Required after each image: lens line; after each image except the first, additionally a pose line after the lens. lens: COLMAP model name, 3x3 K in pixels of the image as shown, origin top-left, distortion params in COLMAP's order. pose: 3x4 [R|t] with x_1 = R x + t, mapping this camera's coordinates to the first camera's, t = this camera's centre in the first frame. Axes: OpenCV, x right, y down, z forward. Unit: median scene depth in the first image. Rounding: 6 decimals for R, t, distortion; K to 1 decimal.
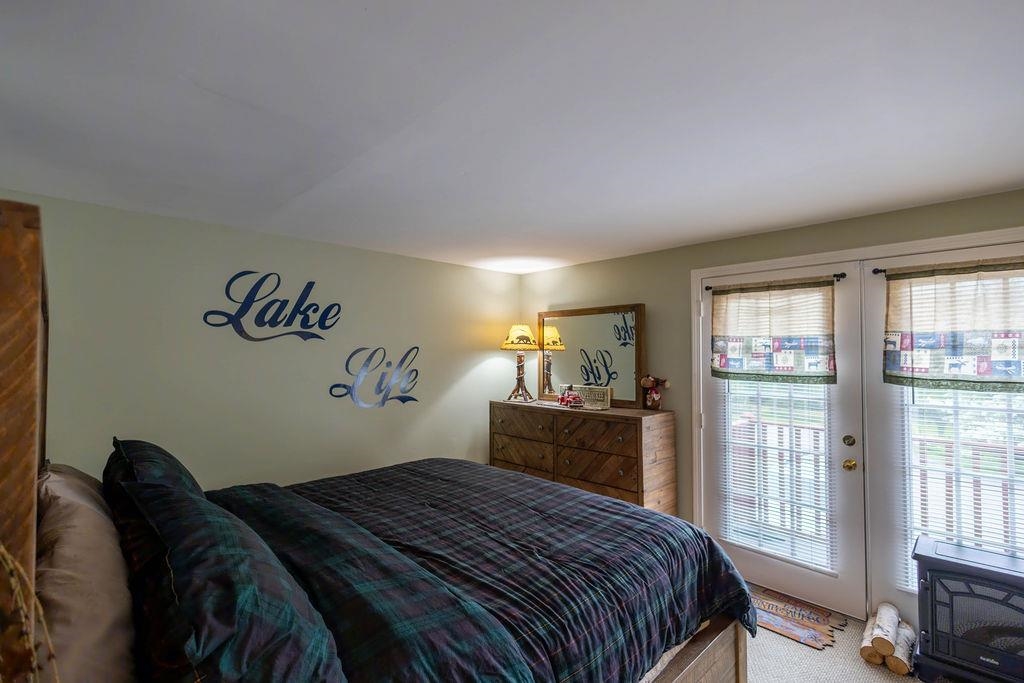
lens RADIAL K [[474.3, 0, 512.0], [0, 474.3, 341.5], [0, 0, 1]] dist [0.010697, -0.000111]
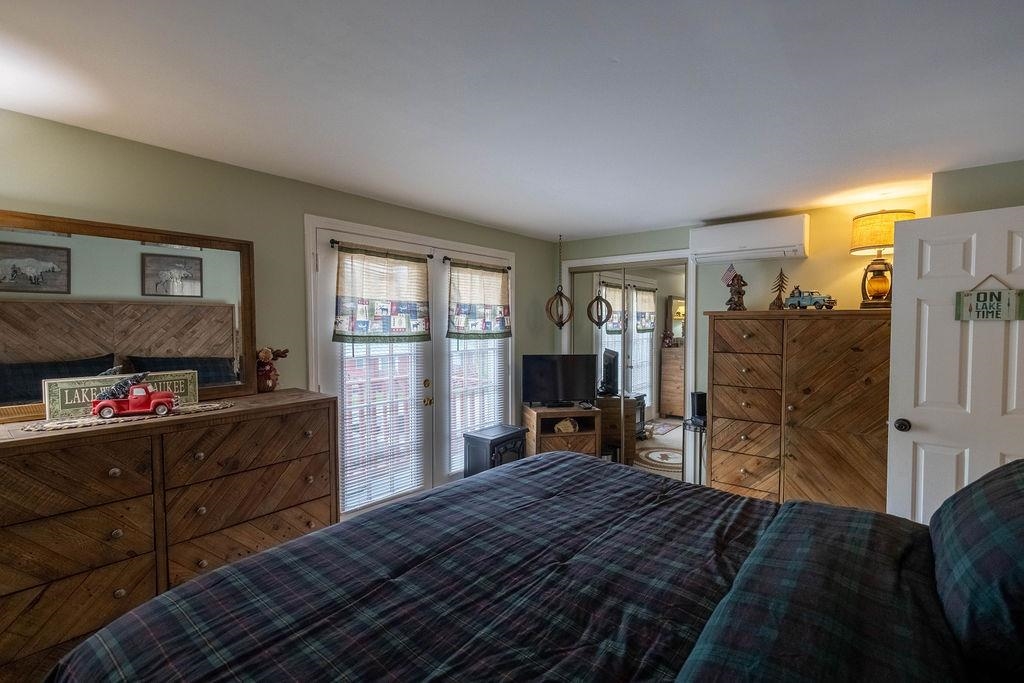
lens RADIAL K [[474.3, 0, 512.0], [0, 474.3, 341.5], [0, 0, 1]] dist [0.010697, -0.000111]
pose [[-0.131276, -0.040835, 0.990504, -0.672315], [-0.027222, 0.998923, 0.037574, 0.040357], [-0.990972, -0.022031, -0.132246, 1.029800]]
